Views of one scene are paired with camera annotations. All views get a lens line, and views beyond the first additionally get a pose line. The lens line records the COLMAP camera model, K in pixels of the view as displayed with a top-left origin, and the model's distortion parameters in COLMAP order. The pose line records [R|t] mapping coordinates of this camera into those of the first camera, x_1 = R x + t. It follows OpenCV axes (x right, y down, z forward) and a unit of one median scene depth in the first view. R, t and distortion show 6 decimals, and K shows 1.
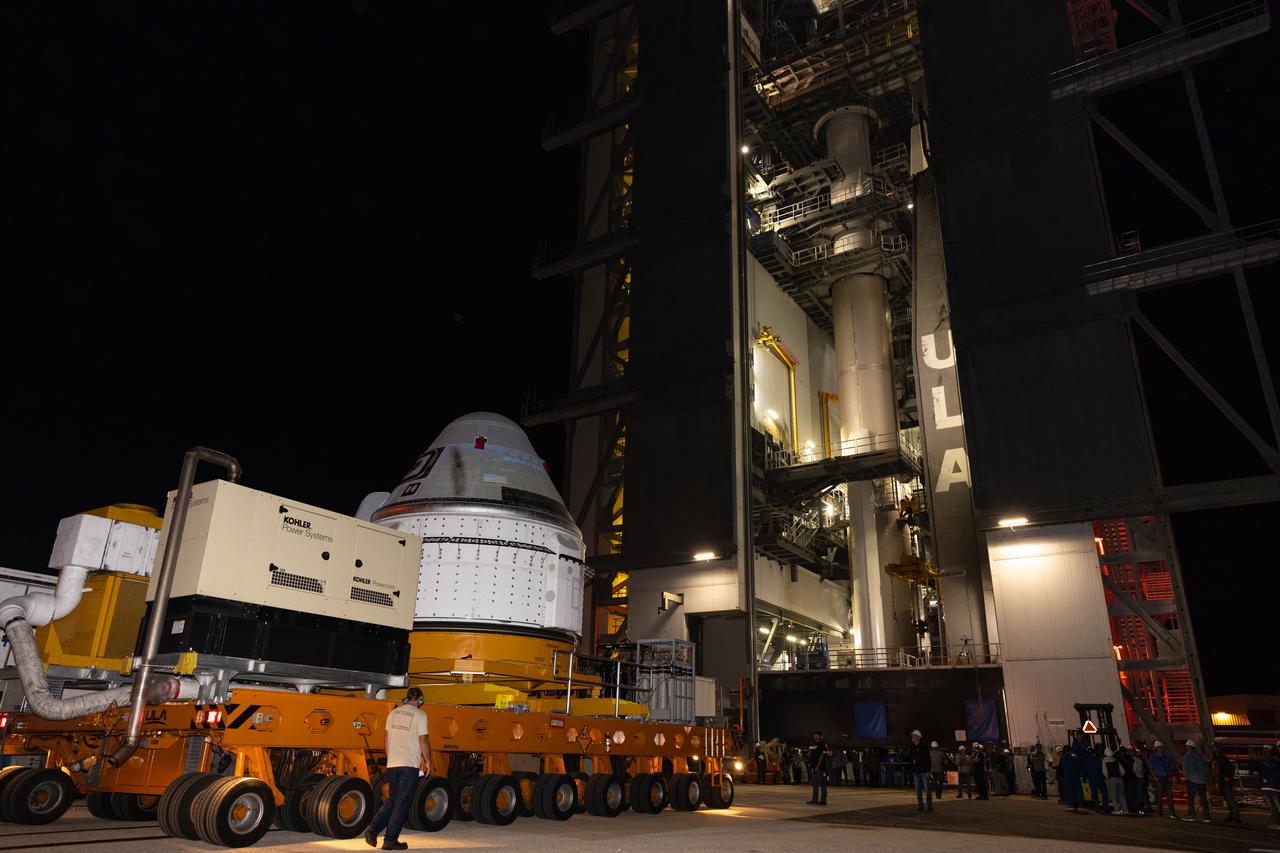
lens RADIAL K [[870.1, 0, 640.0], [0, 870.1, 426.5], [0, 0, 1]] dist [0.005173, 0.000736]
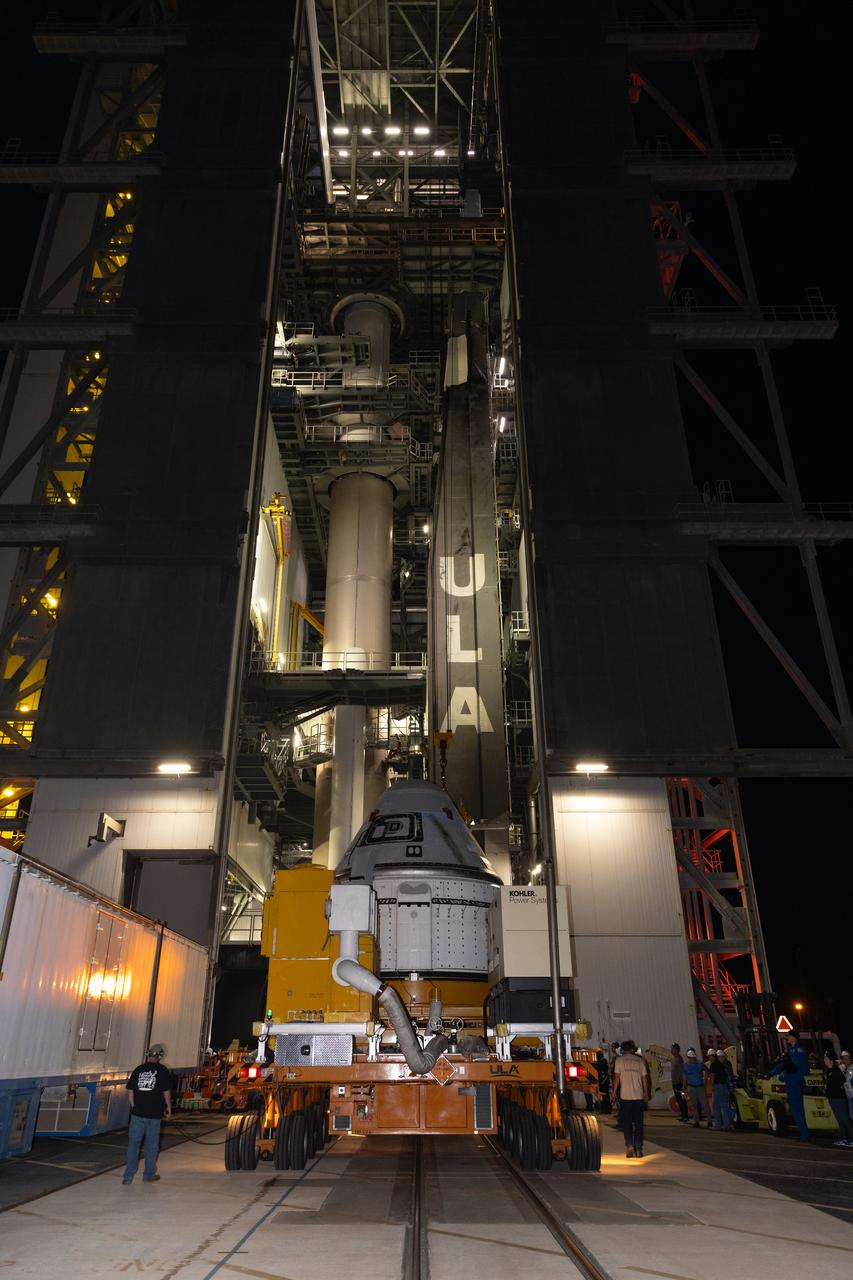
lens RADIAL K [[870.1, 0, 426.5], [0, 870.1, 640.0], [0, 0, 1]] dist [0.005173, 0.000736]
pose [[0.842029, 0.206617, 0.498294, -0.111654], [-0.171272, 0.978342, -0.116248, 0.086995], [-0.511521, 0.012540, 0.859179, 0.276293]]
